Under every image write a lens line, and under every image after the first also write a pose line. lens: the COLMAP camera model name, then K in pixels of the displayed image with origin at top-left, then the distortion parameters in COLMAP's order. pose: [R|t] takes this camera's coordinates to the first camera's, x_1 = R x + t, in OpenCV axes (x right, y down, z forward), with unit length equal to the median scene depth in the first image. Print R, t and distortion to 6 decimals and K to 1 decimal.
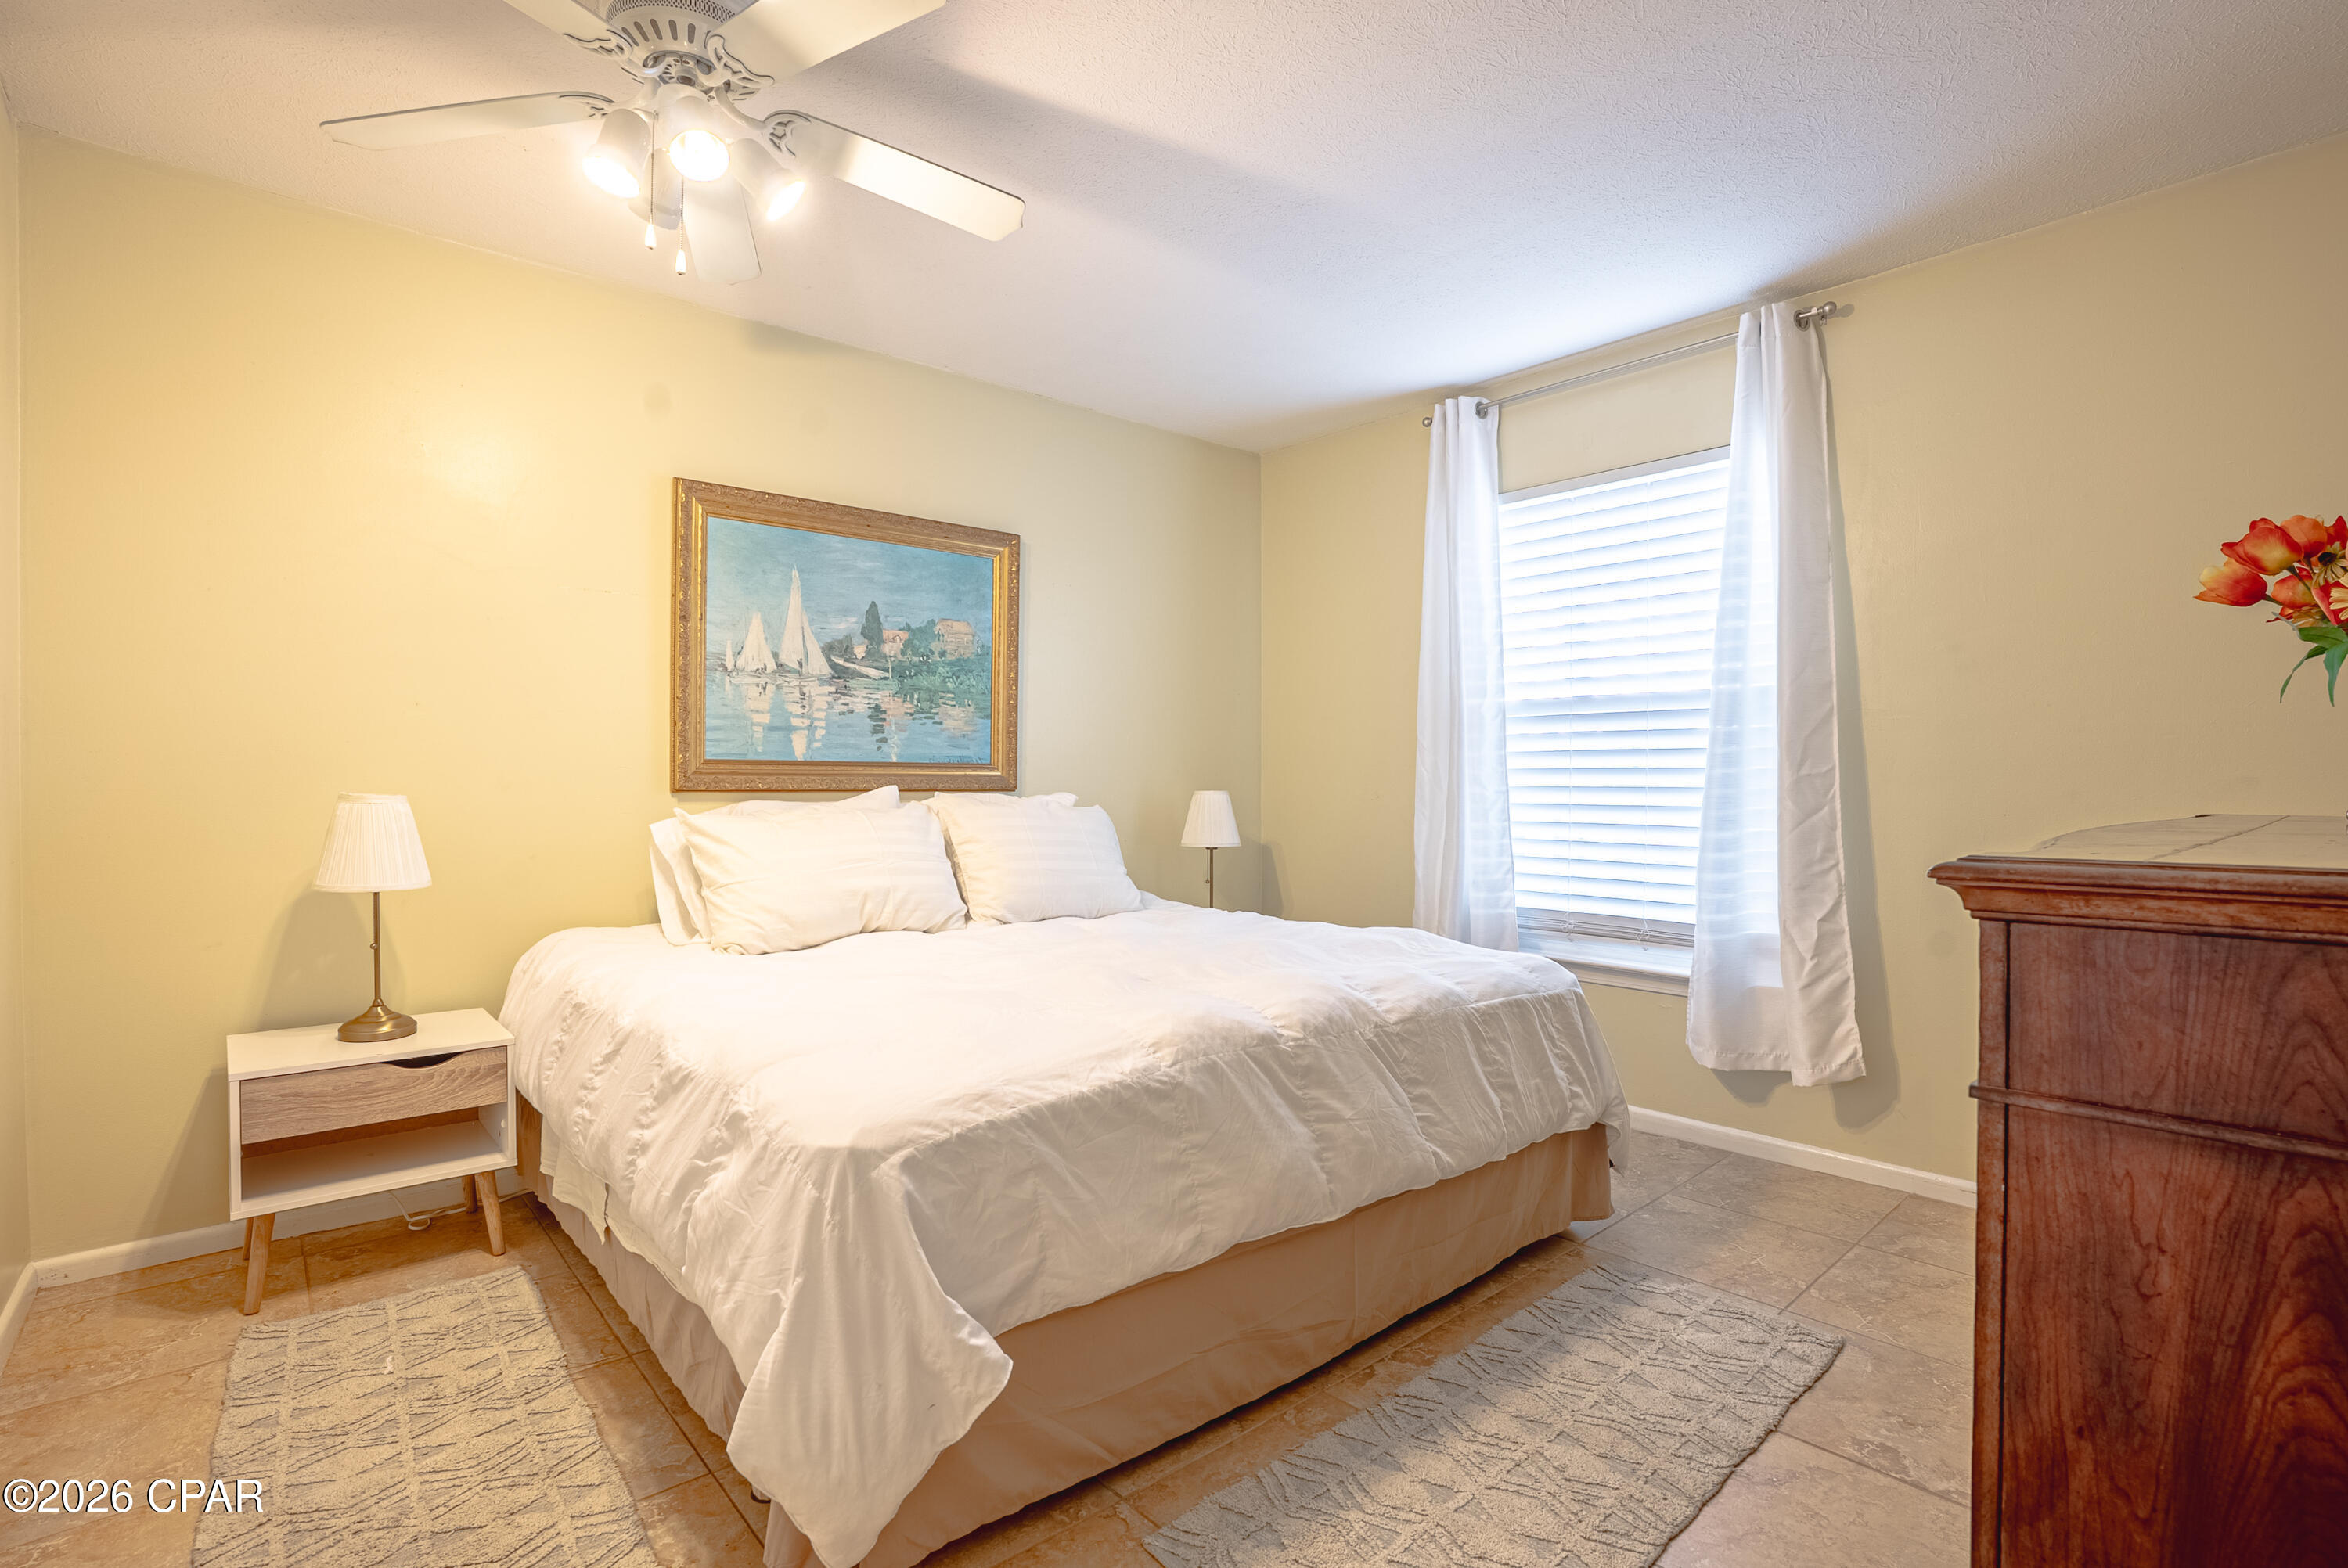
lens RADIAL K [[1102.0, 0, 1184.7], [0, 1102.0, 786.8], [0, 0, 1]] dist [-0.048714, 0.016702]
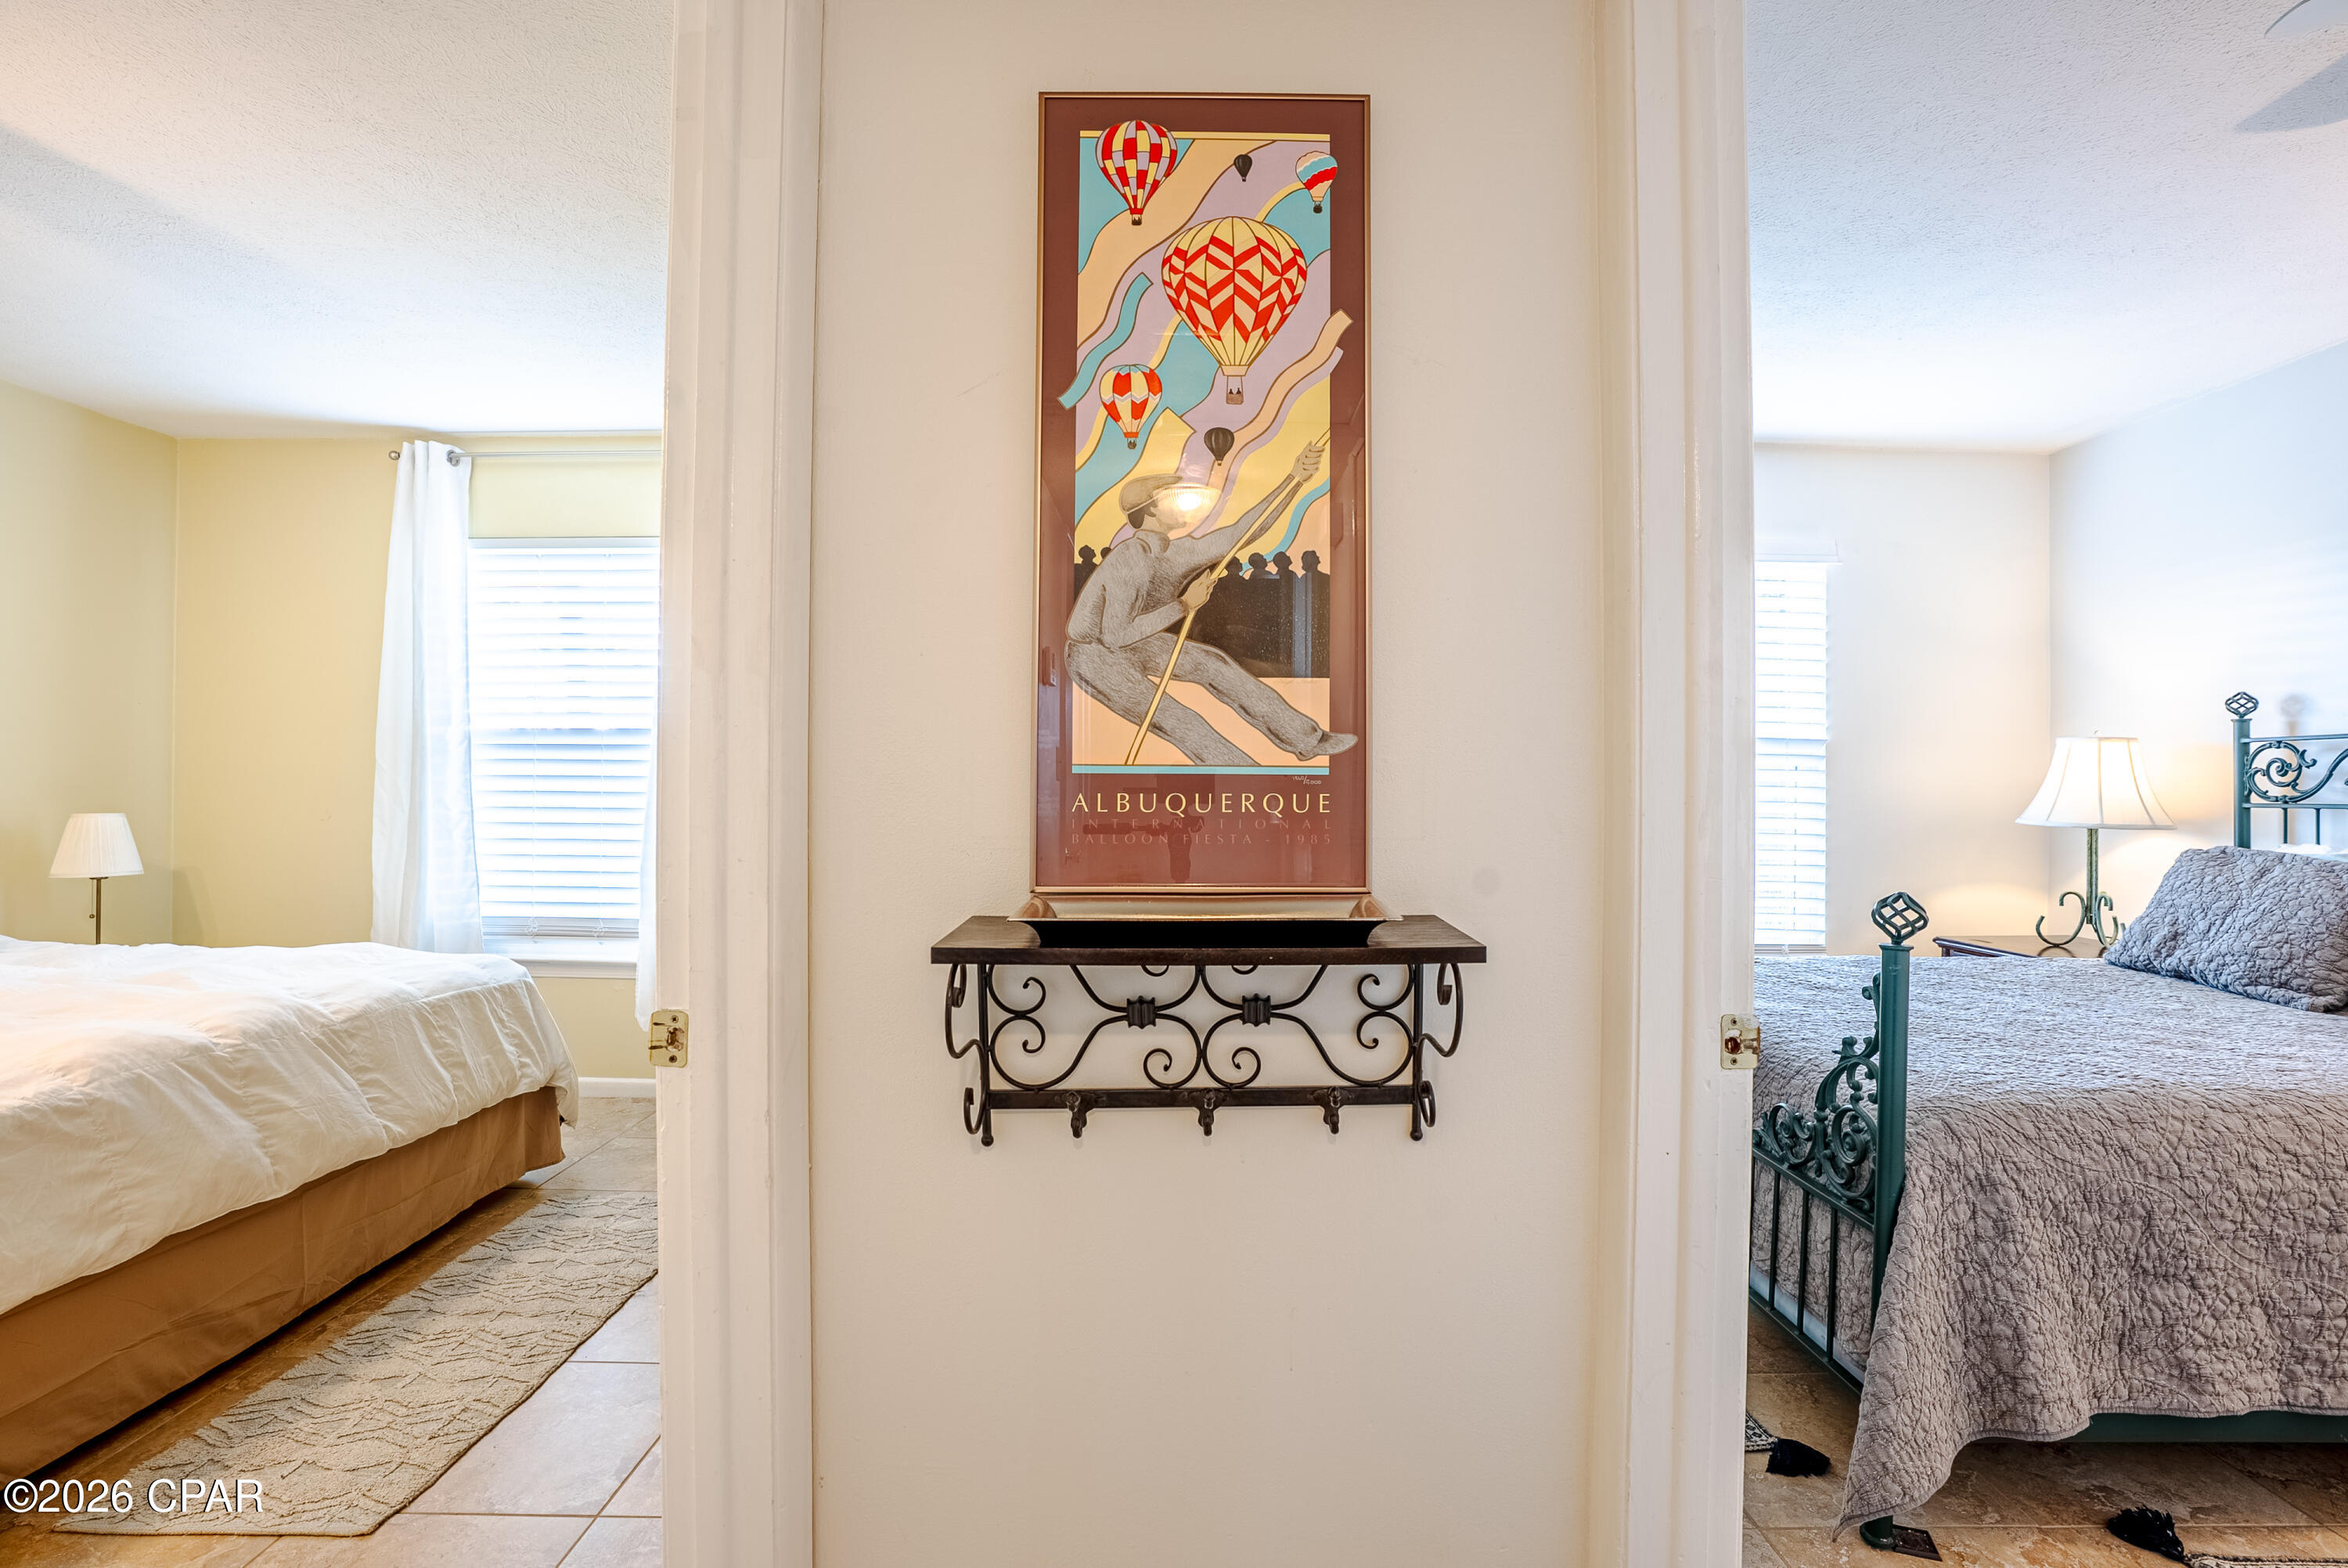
lens RADIAL K [[1102.0, 0, 1184.7], [0, 1102.0, 786.8], [0, 0, 1]] dist [-0.048714, 0.016702]
pose [[0.670613, 0.002280, 0.741803, -0.055592], [0.002673, 0.999981, -0.005490, -0.025206], [-0.741802, 0.005664, 0.670595, -0.427276]]
